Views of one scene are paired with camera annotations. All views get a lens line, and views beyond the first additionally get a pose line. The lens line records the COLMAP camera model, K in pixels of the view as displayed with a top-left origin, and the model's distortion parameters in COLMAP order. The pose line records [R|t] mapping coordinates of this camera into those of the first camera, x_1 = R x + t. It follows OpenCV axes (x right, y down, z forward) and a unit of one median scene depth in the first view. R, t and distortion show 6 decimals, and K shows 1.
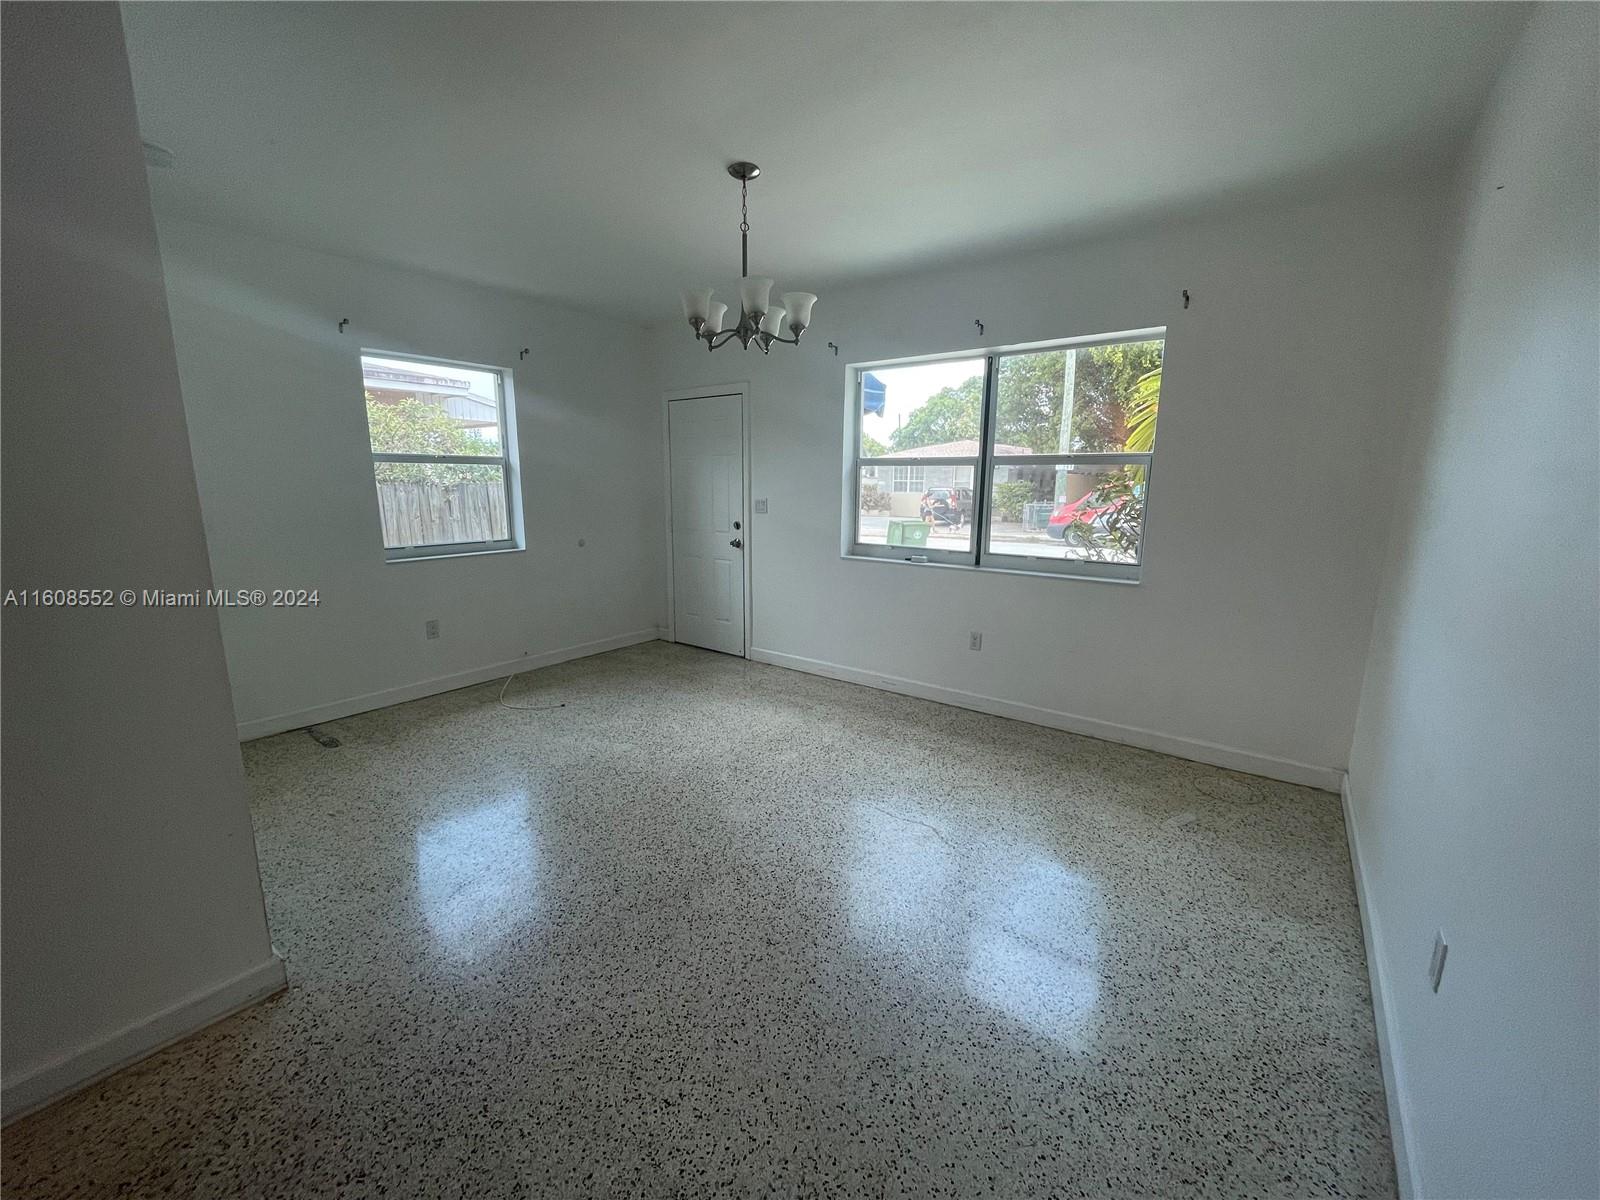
lens RADIAL K [[645.8, 0, 798.8], [0, 645.8, 598.9], [0, 0, 1]] dist [-0.001870, -0.000400]
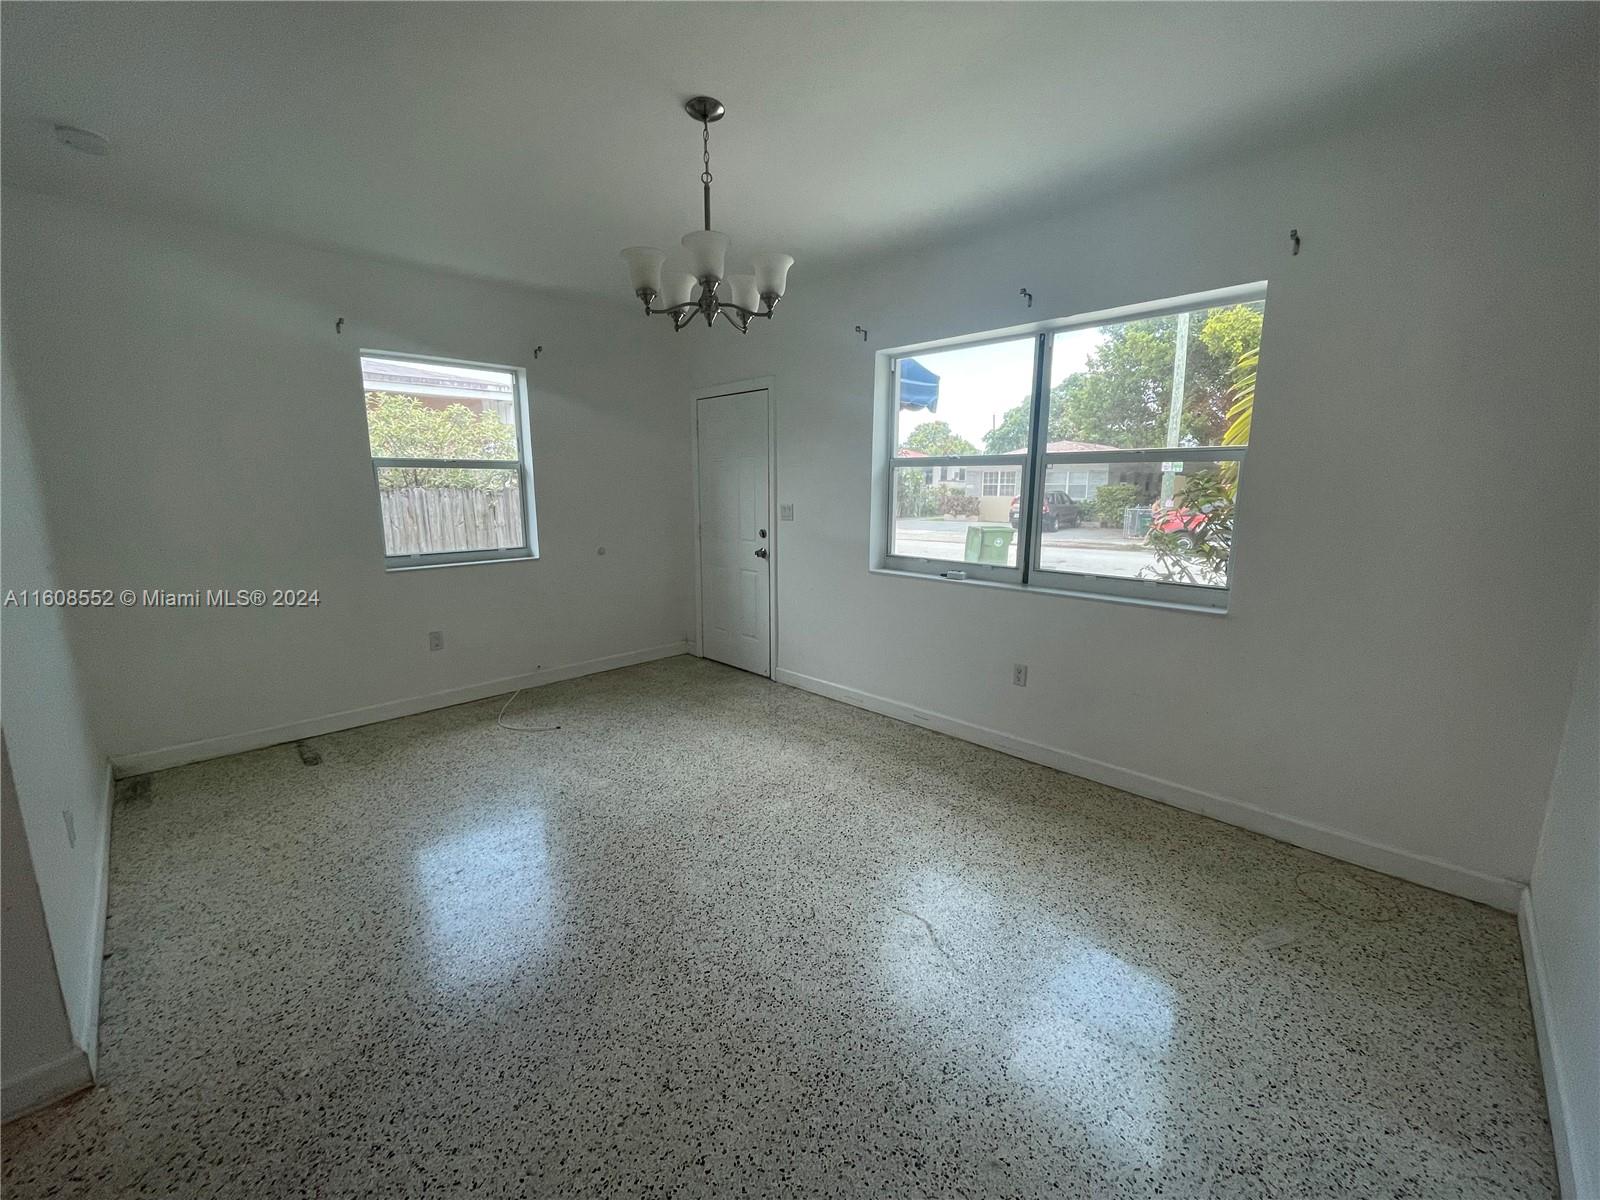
lens RADIAL K [[645.8, 0, 798.7], [0, 645.8, 599.6], [0, 0, 1]] dist [-0.001870, -0.000400]
pose [[0.990197, 0.019915, -0.138252, 0.108805], [-0.020644, 0.999780, -0.003844, -0.024181], [0.138145, 0.006660, 0.990390, 0.138419]]
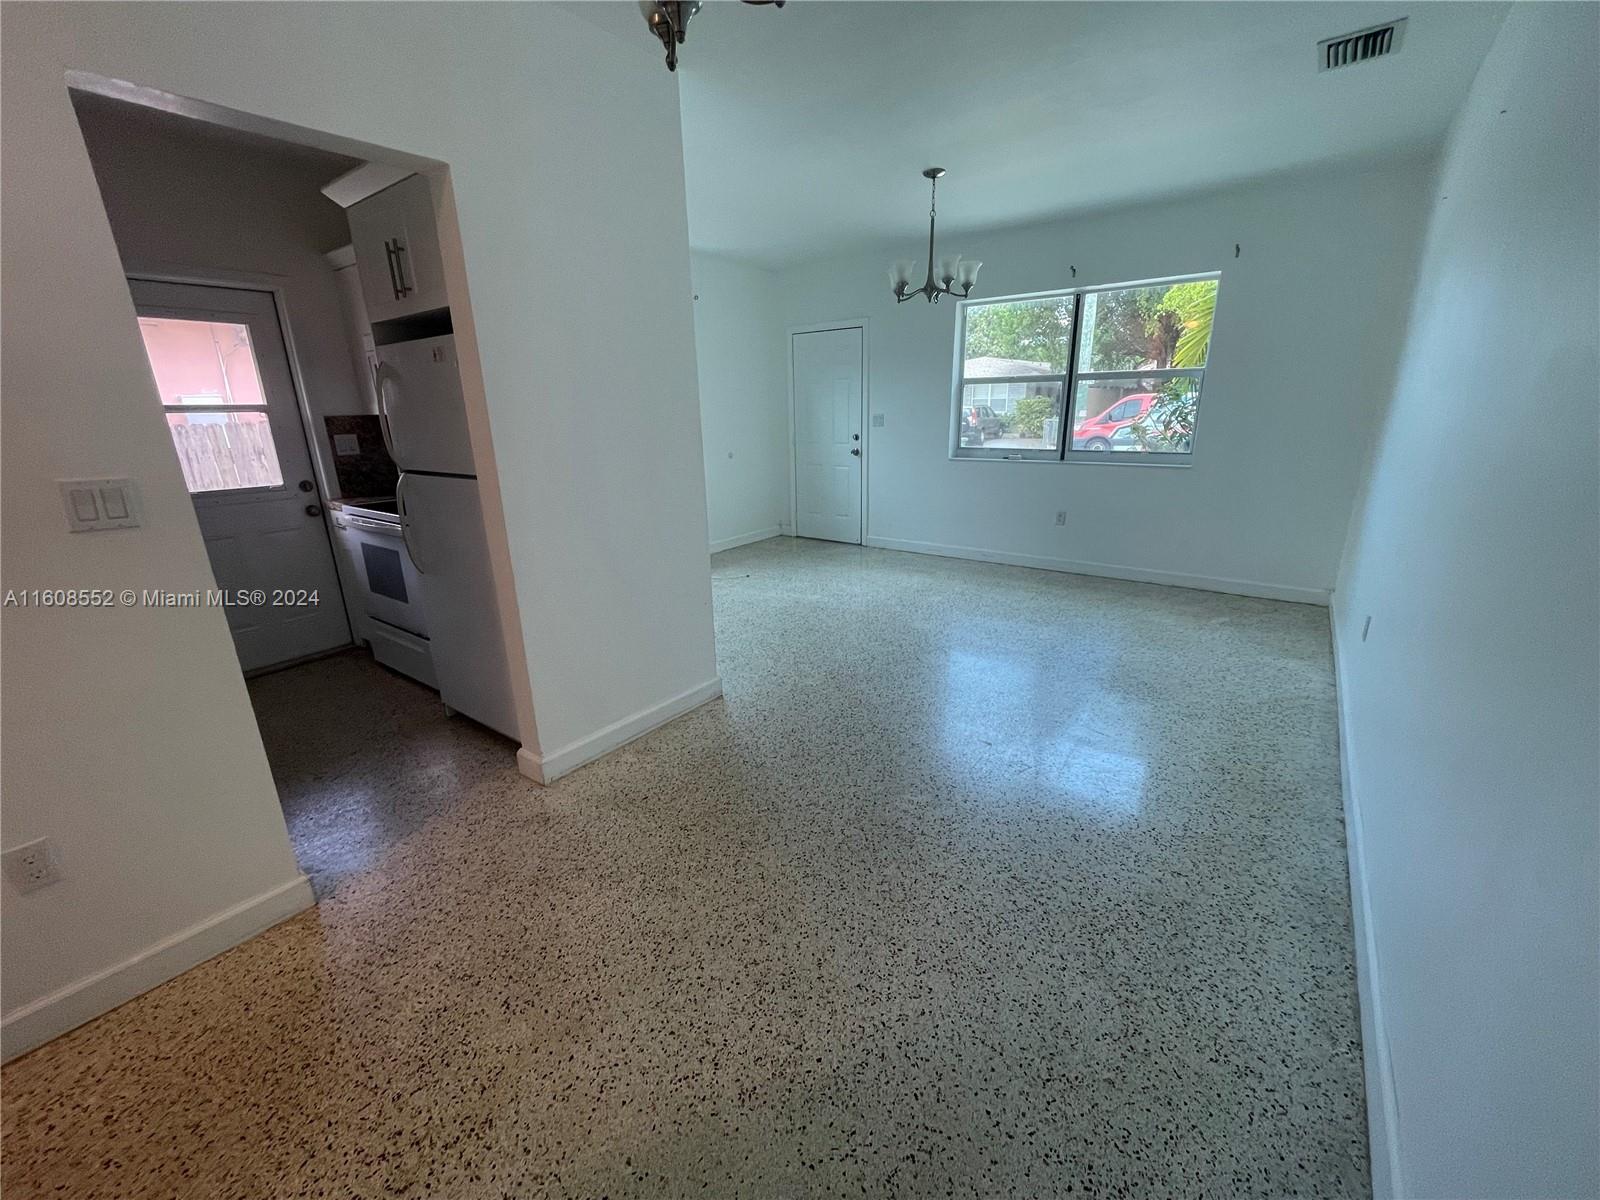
lens RADIAL K [[645.8, 0, 798.7], [0, 645.8, 598.9], [0, 0, 1]] dist [-0.001870, -0.000400]
pose [[0.999596, -0.027263, -0.008094, -0.270117], [0.027996, 0.993383, 0.111386, 0.071316], [0.005004, -0.111568, 0.993744, -0.354686]]
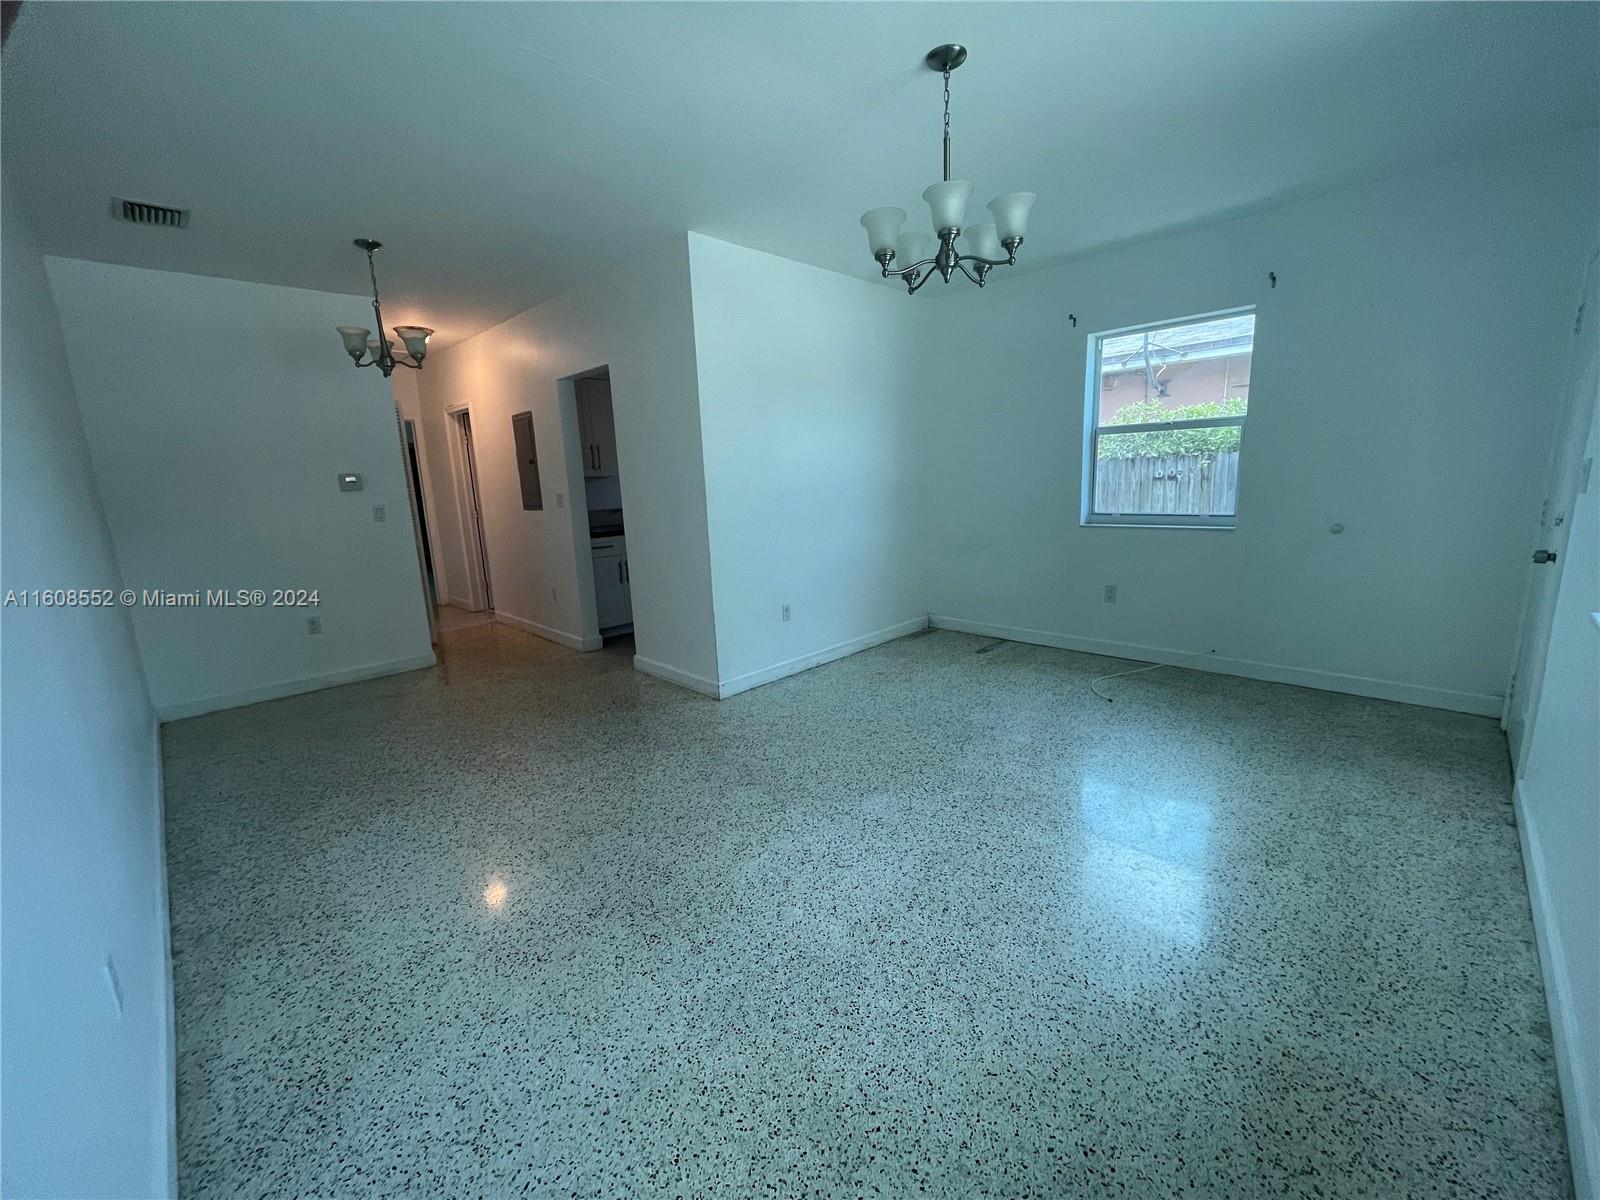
lens RADIAL K [[645.8, 0, 798.9], [0, 645.8, 598.3], [0, 0, 1]] dist [-0.001870, -0.000400]
pose [[-0.140044, 0.187863, -0.972160, 0.580599], [-0.142308, 0.967823, 0.207525, -0.101461], [0.979865, 0.167409, -0.108803, 0.692826]]
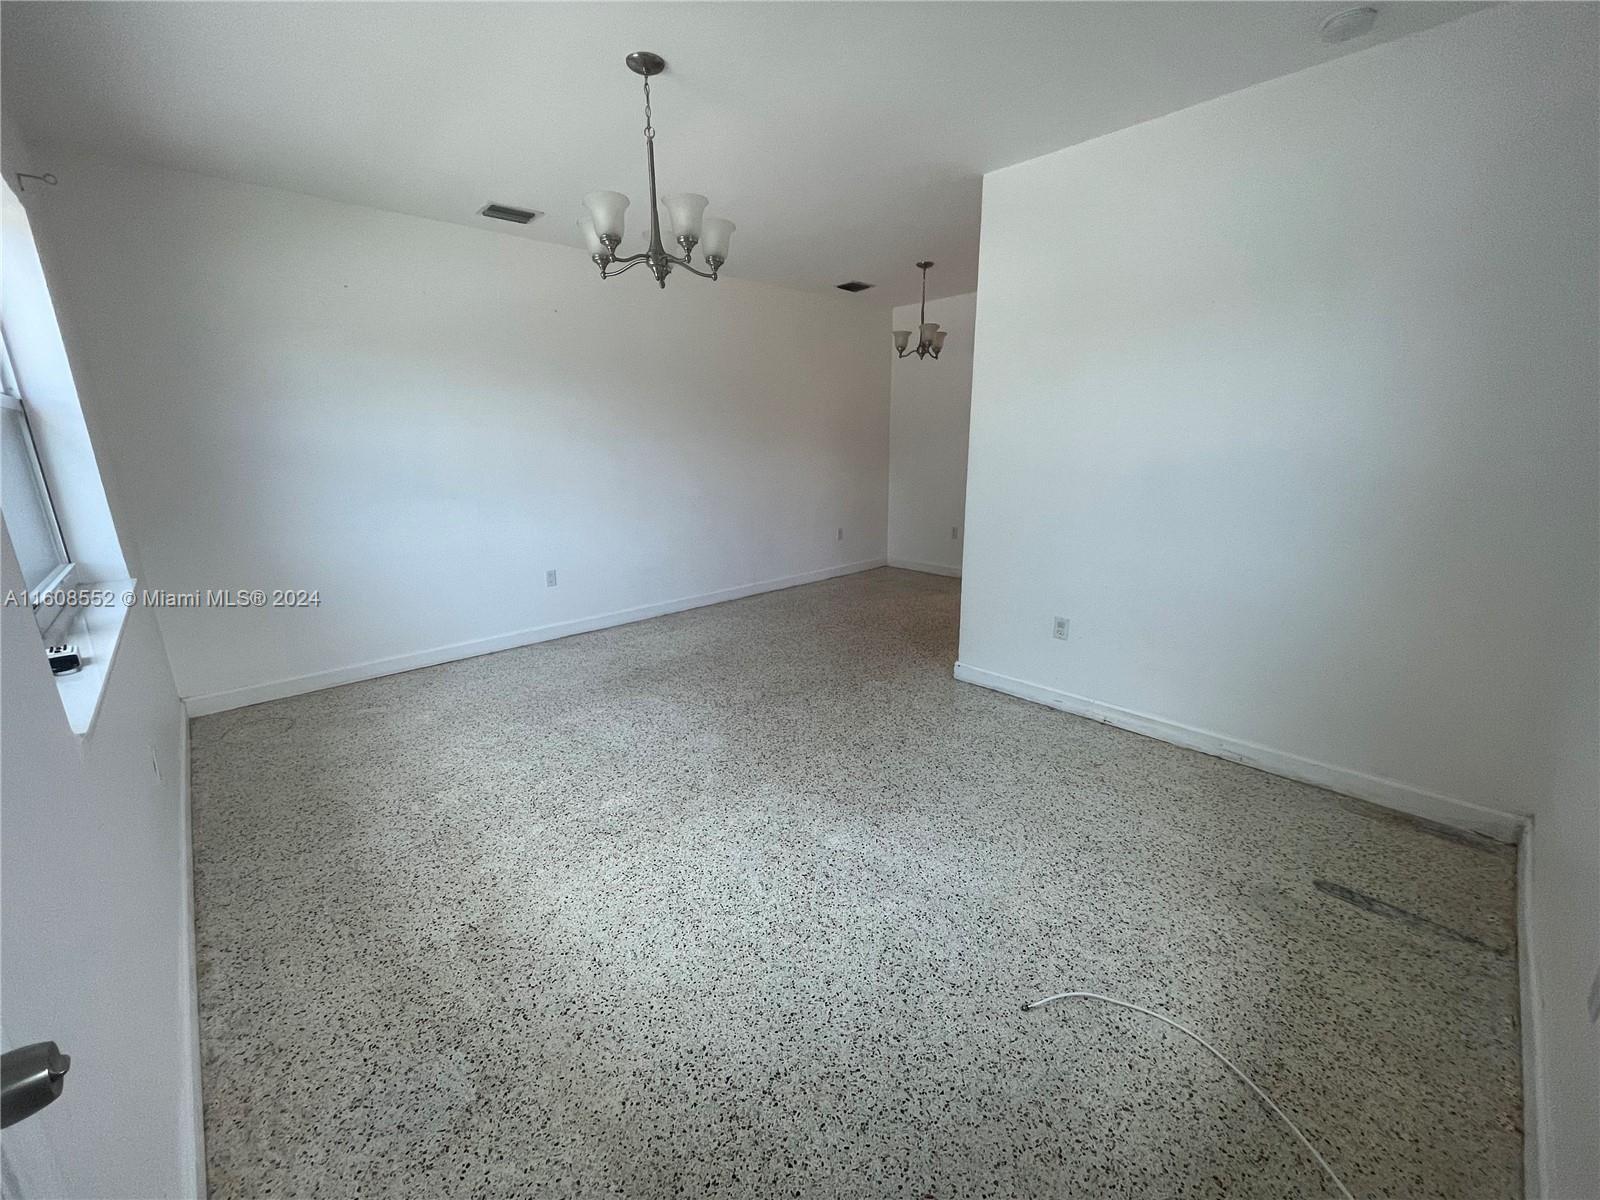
lens RADIAL K [[645.8, 0, 799.1], [0, 645.8, 598.7], [0, 0, 1]] dist [-0.001870, -0.000400]
pose [[-0.985413, -0.037227, 0.166058, -0.306226], [0.035919, 0.908301, 0.416773, -0.250703], [-0.166346, 0.416658, -0.893714, 1.371529]]
